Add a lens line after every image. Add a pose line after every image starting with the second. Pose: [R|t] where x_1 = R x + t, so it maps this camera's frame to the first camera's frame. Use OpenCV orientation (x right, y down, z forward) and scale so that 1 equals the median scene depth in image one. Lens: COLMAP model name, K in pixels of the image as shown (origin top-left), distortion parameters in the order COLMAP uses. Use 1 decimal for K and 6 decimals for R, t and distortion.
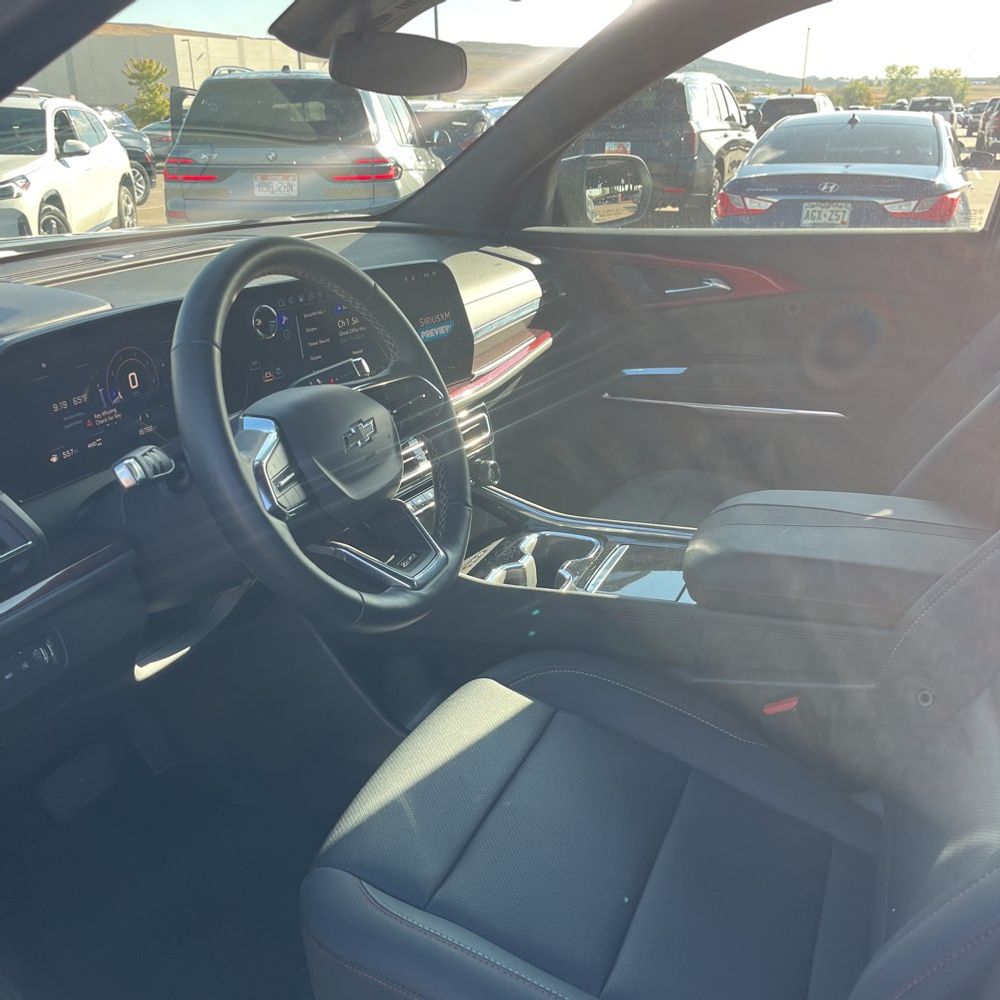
lens RADIAL K [[1000.9, 0, 499.9], [0, 1000.9, 507.0], [0, 0, 1]] dist [0.039545, -0.042111]
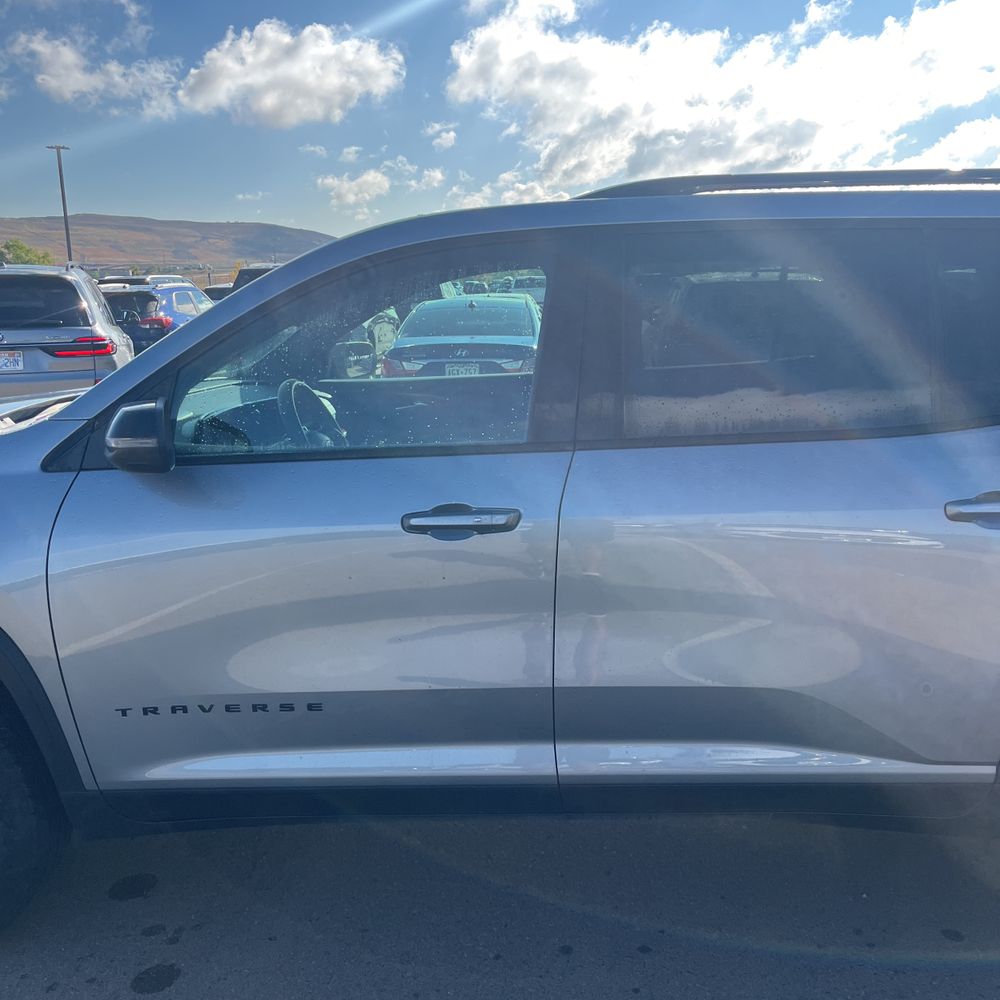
lens RADIAL K [[1000.9, 0, 499.9], [0, 1000.9, 507.0], [0, 0, 1]] dist [0.039545, -0.042111]
pose [[0.941171, -0.075841, 0.329309, -0.082448], [0.125768, 0.983099, -0.133037, 0.071344], [-0.313654, 0.166627, 0.934803, -0.236958]]
